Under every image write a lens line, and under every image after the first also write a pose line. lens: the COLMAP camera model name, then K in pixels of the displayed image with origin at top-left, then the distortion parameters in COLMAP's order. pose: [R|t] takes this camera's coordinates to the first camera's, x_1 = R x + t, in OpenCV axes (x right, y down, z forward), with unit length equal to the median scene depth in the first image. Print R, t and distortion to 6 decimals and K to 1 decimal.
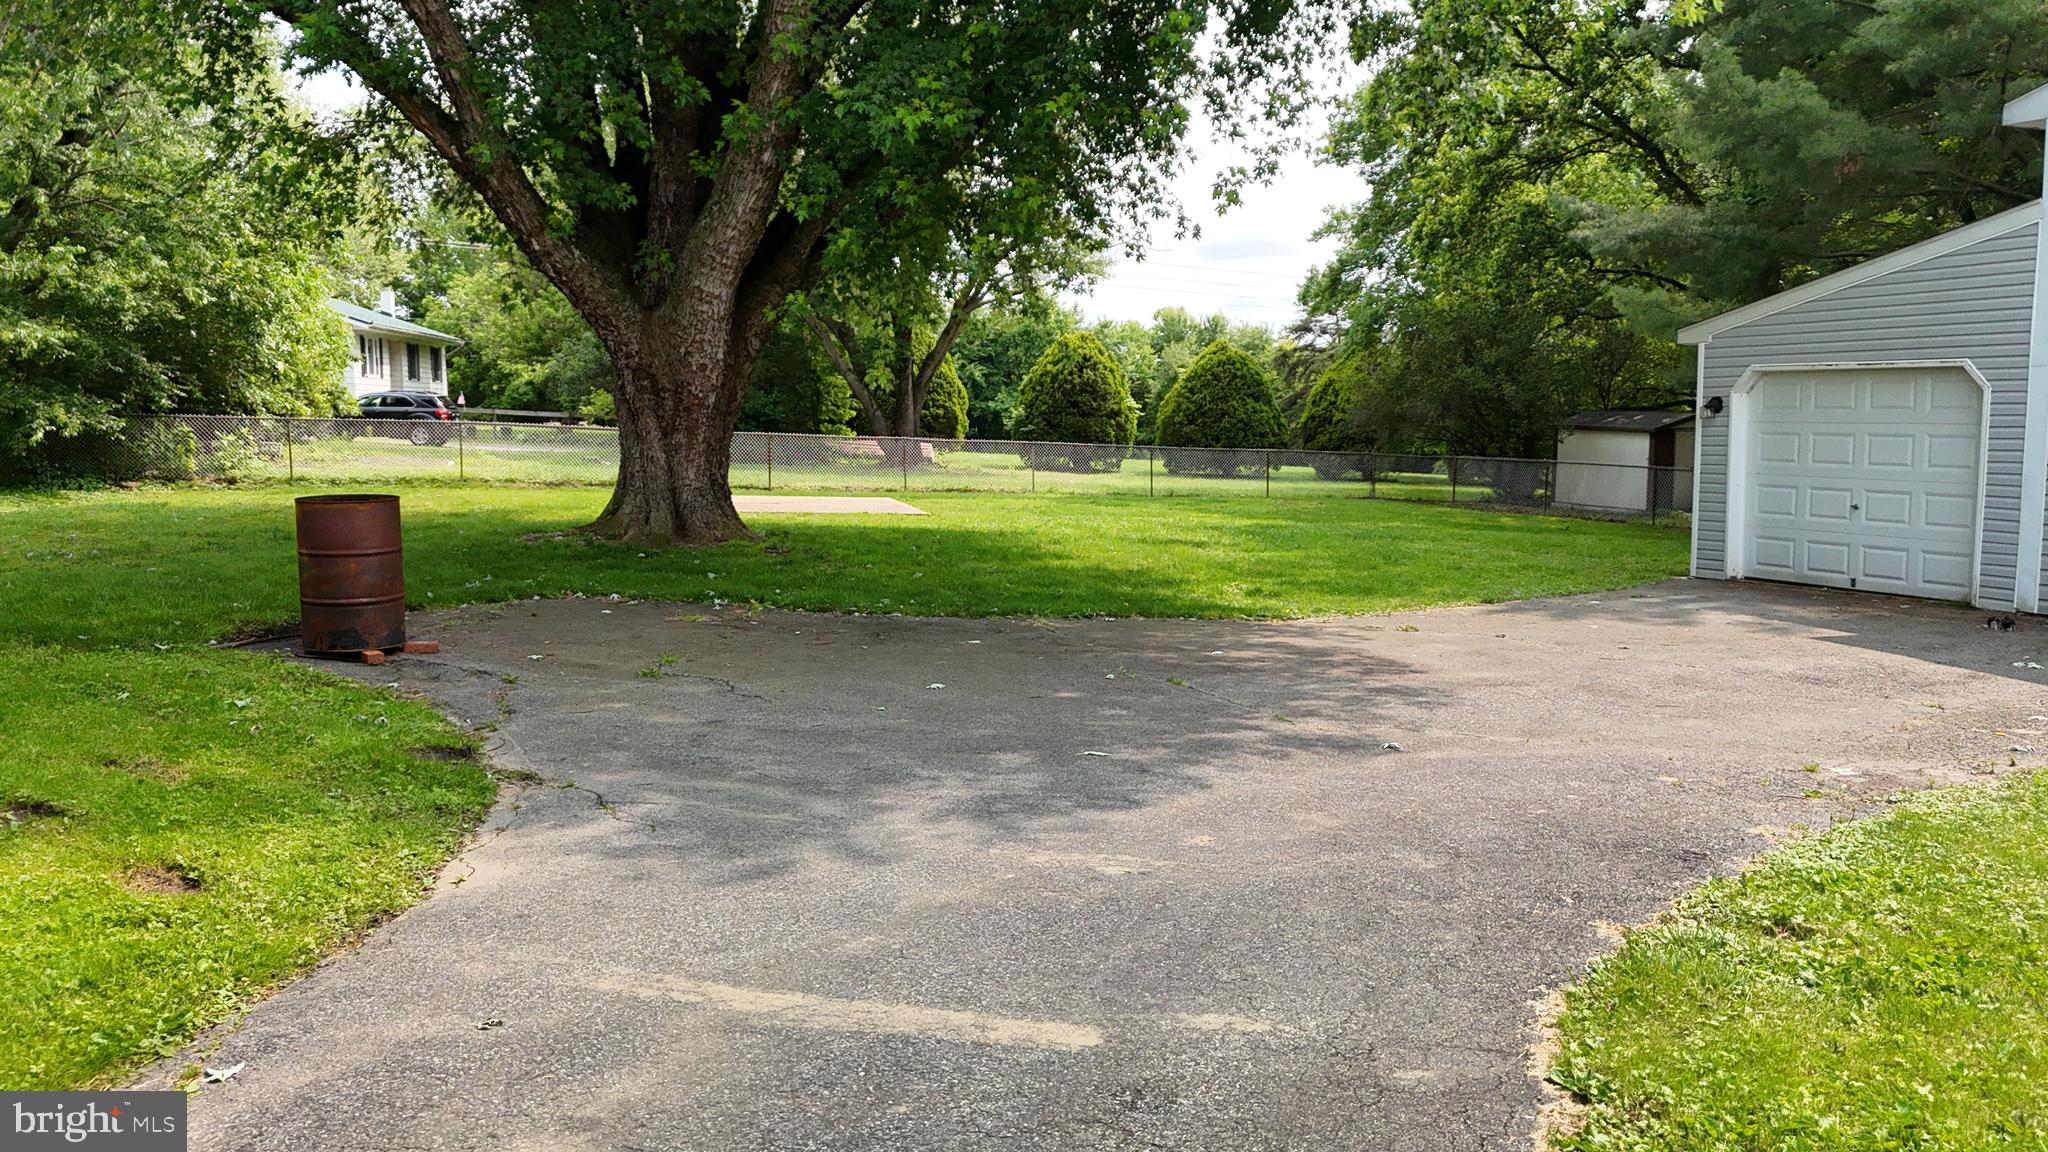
lens RADIAL K [[1659.9, 0, 1034.4], [0, 1659.9, 588.6], [0, 0, 1]] dist [0.078946, -0.072051]
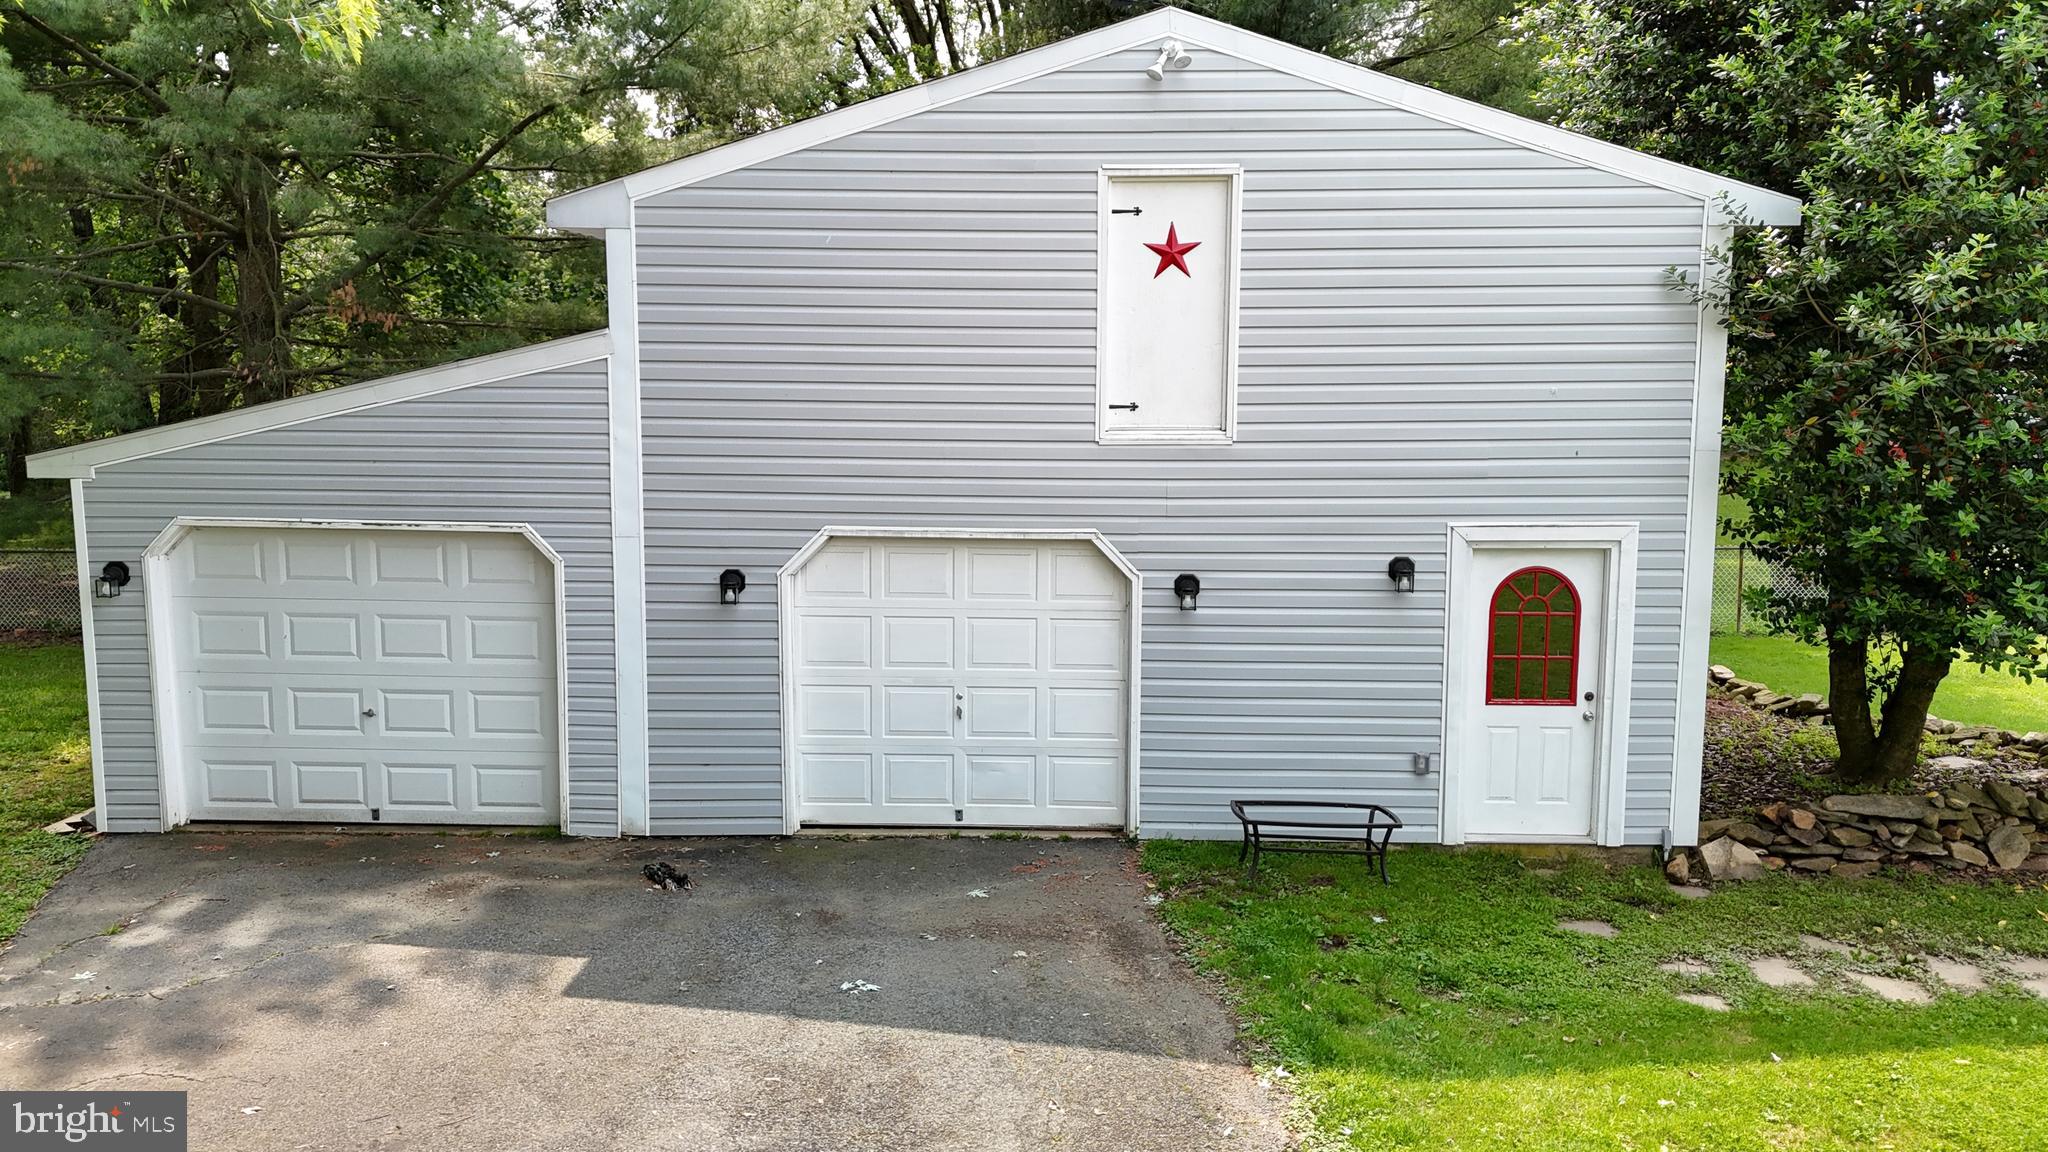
lens RADIAL K [[1659.9, 0, 1019.3], [0, 1659.9, 564.6], [0, 0, 1]] dist [0.078946, -0.072051]
pose [[0.433055, -0.113884, 0.894144, -0.030429], [0.087501, 0.992613, 0.084047, -0.138397], [-0.897110, 0.041841, 0.439821, 0.396187]]
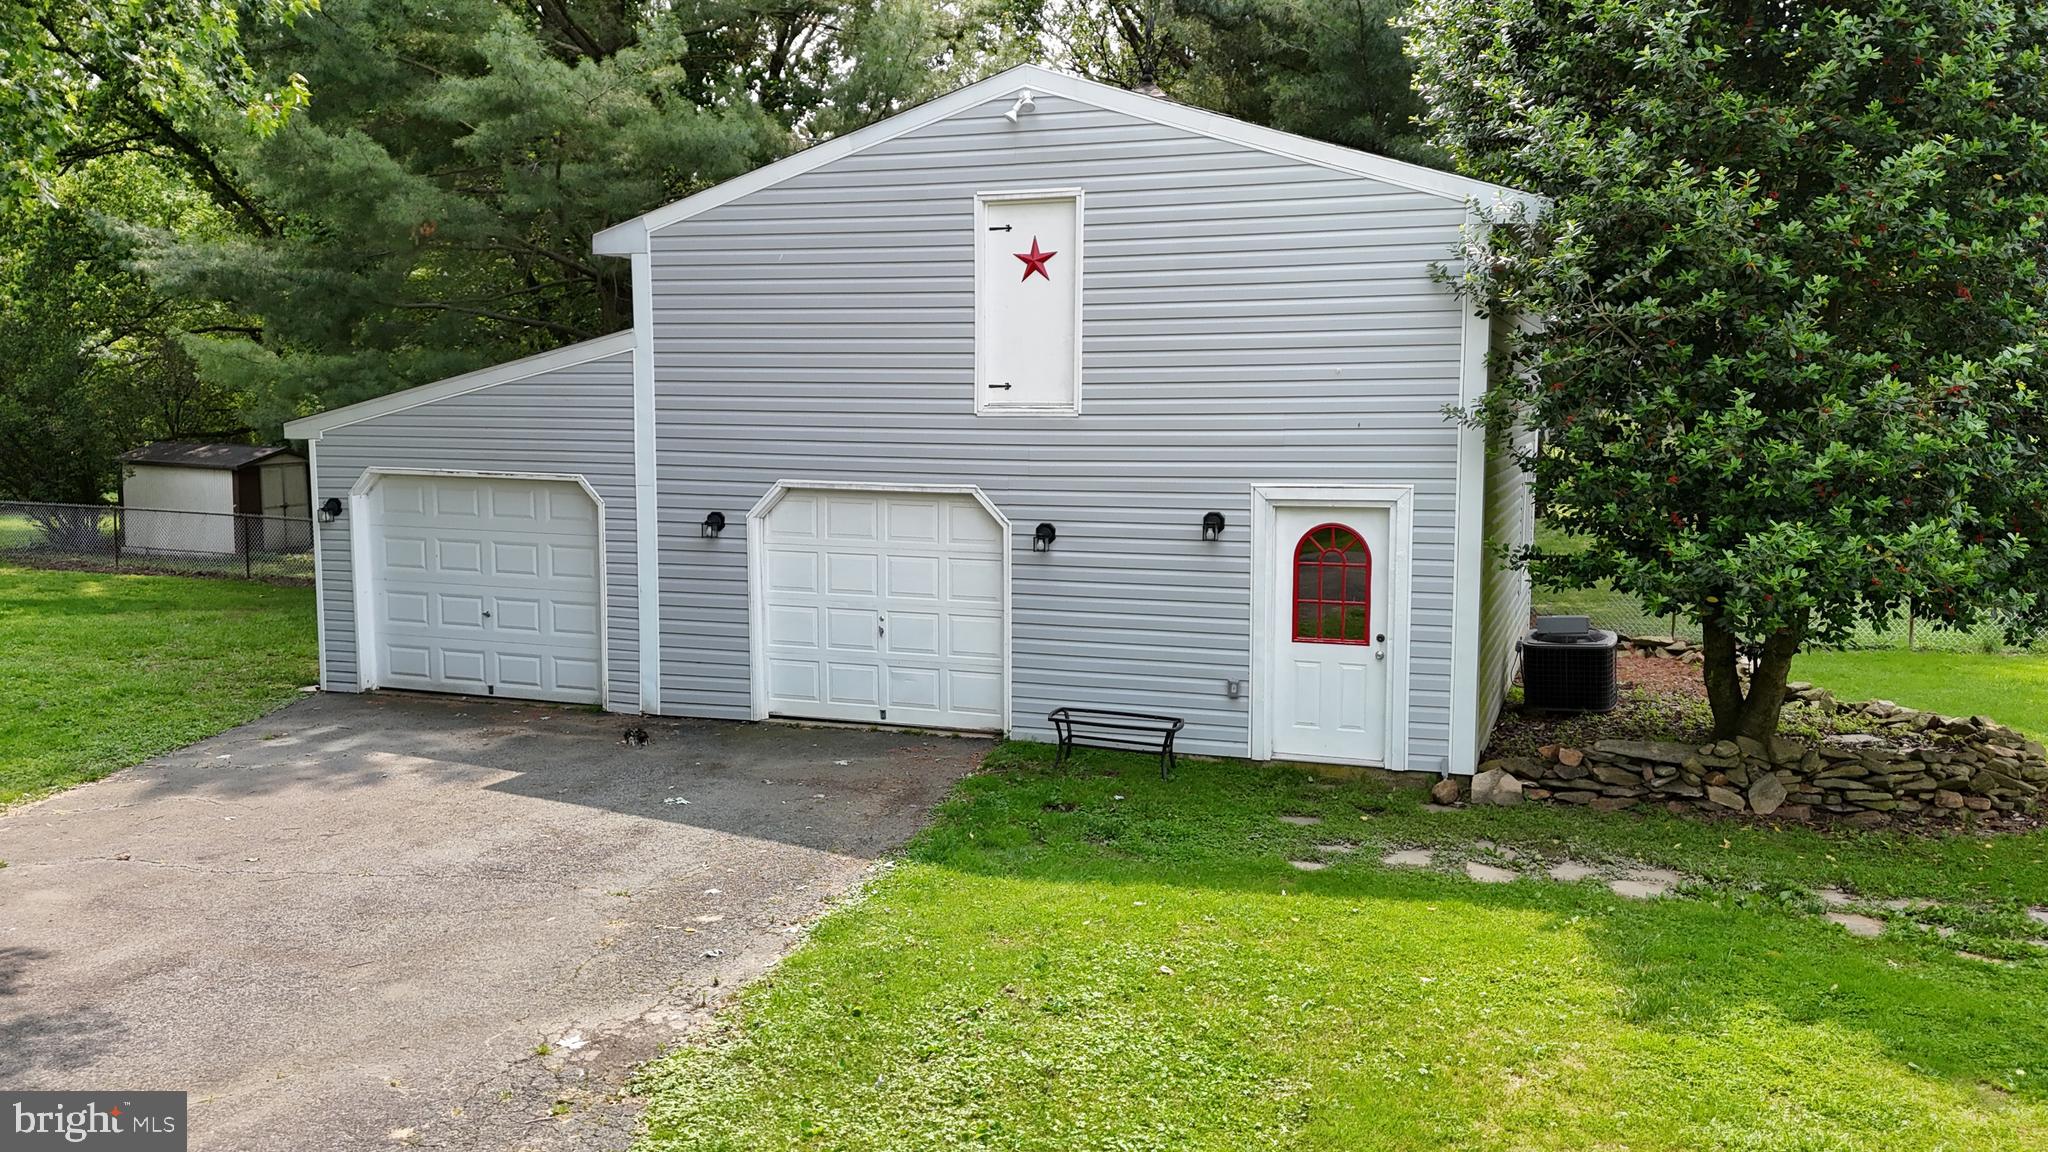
lens RADIAL K [[1659.9, 0, 1035.2], [0, 1659.9, 569.9], [0, 0, 1]] dist [0.078946, -0.072051]
pose [[0.691204, -0.072680, 0.718996, 0.003415], [0.070157, 0.996979, 0.033335, -0.078848], [-0.719247, 0.027401, 0.694214, 0.076950]]
